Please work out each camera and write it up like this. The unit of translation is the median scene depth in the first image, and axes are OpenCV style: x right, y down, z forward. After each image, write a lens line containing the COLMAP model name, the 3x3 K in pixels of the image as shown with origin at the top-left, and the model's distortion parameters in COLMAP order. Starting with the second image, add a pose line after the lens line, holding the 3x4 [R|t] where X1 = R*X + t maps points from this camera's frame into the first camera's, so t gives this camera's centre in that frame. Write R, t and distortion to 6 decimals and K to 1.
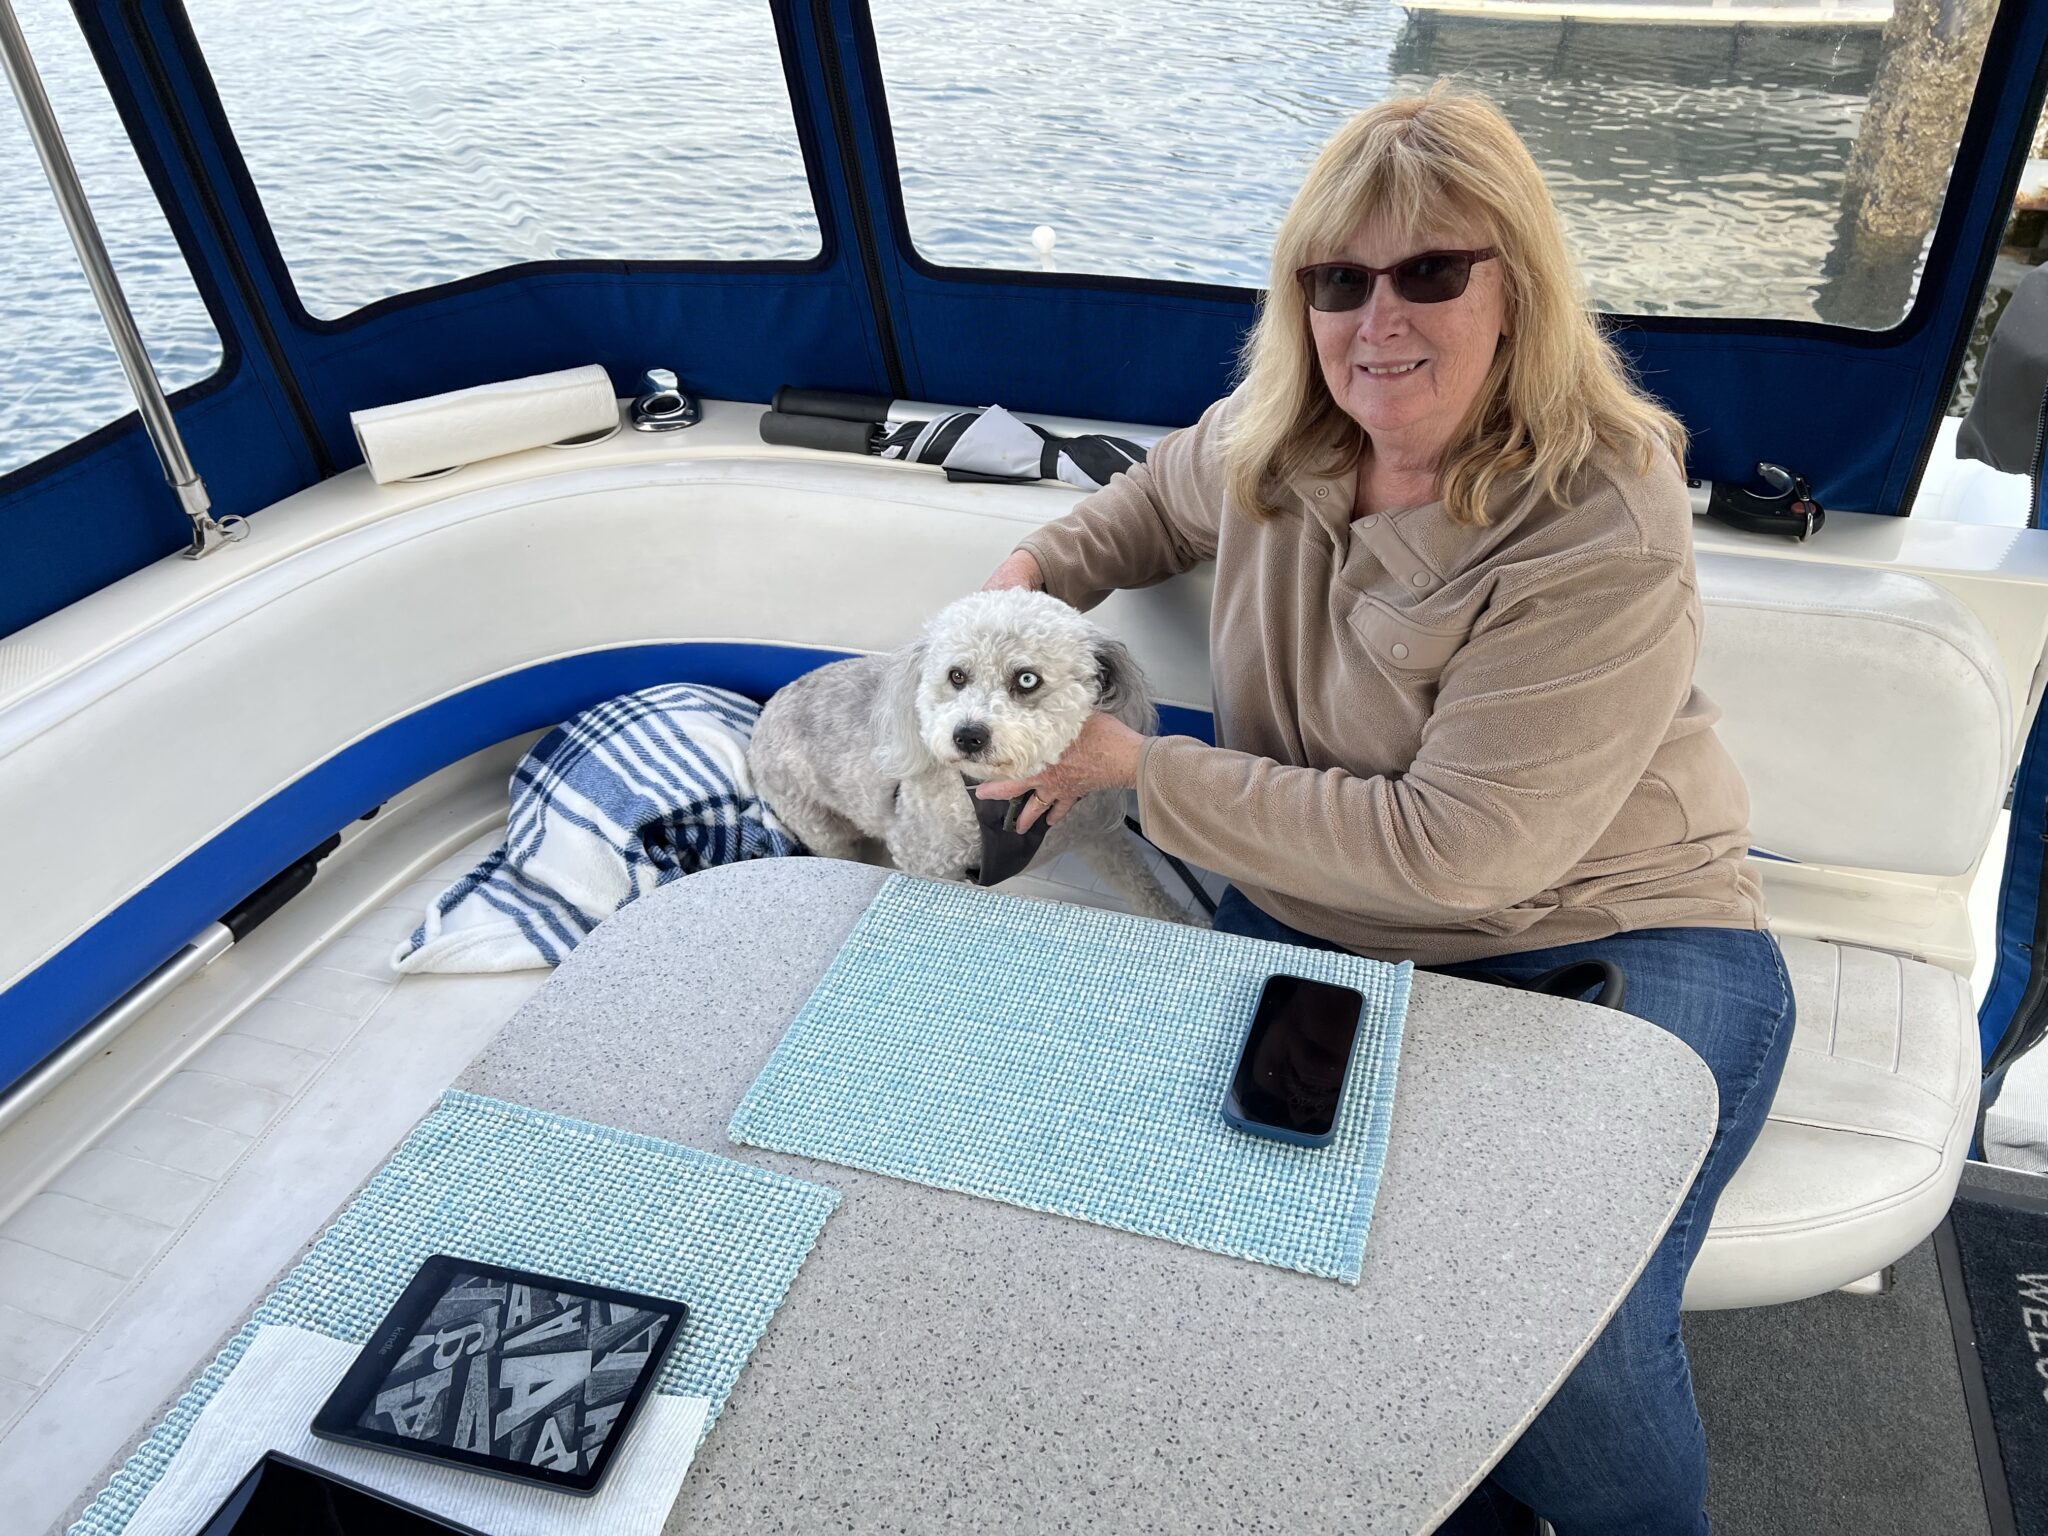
lens RADIAL K [[1532.6, 0, 1030.4], [0, 1532.6, 780.3], [0, 0, 1]] dist [0.075608, -0.090282]
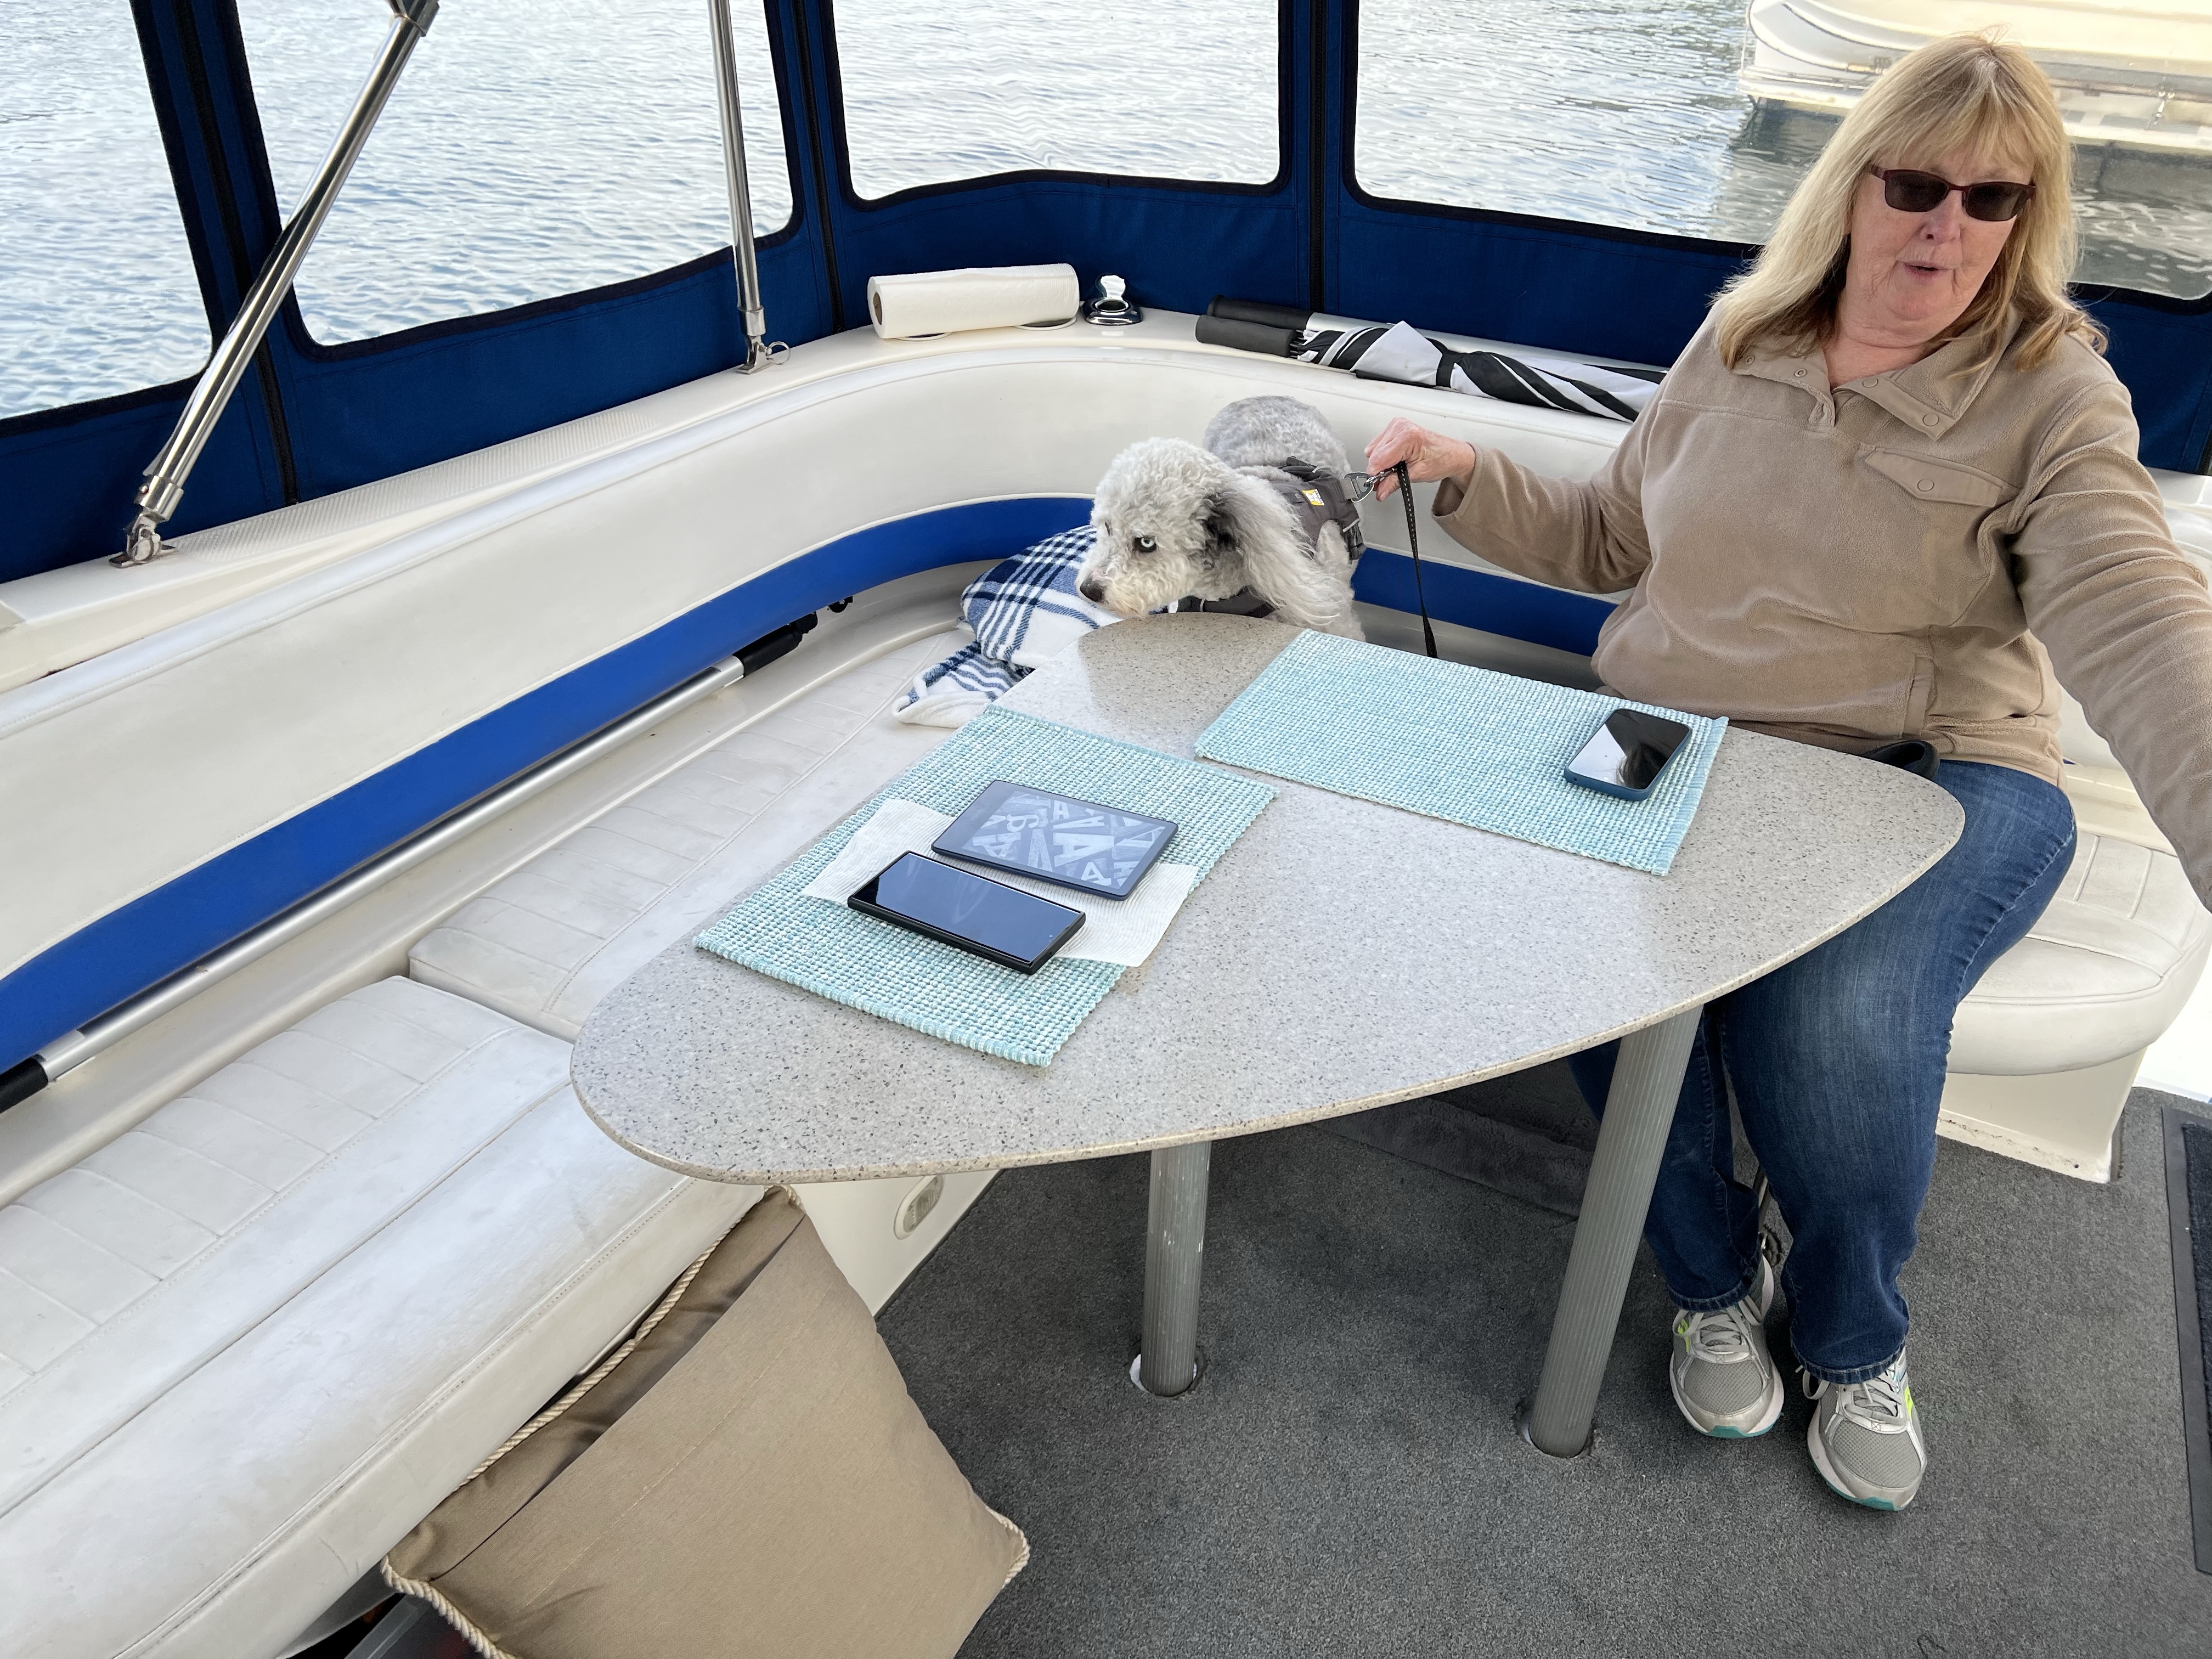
lens RADIAL K [[1655.3, 0, 1094.9], [0, 1655.3, 827.1], [0, 0, 1]] dist [0.075608, -0.090282]
pose [[0.985677, 0.131443, -0.105659, -0.077131], [-0.135050, 0.990451, -0.027709, 0.224772], [0.101008, 0.041582, 0.994016, -0.295385]]
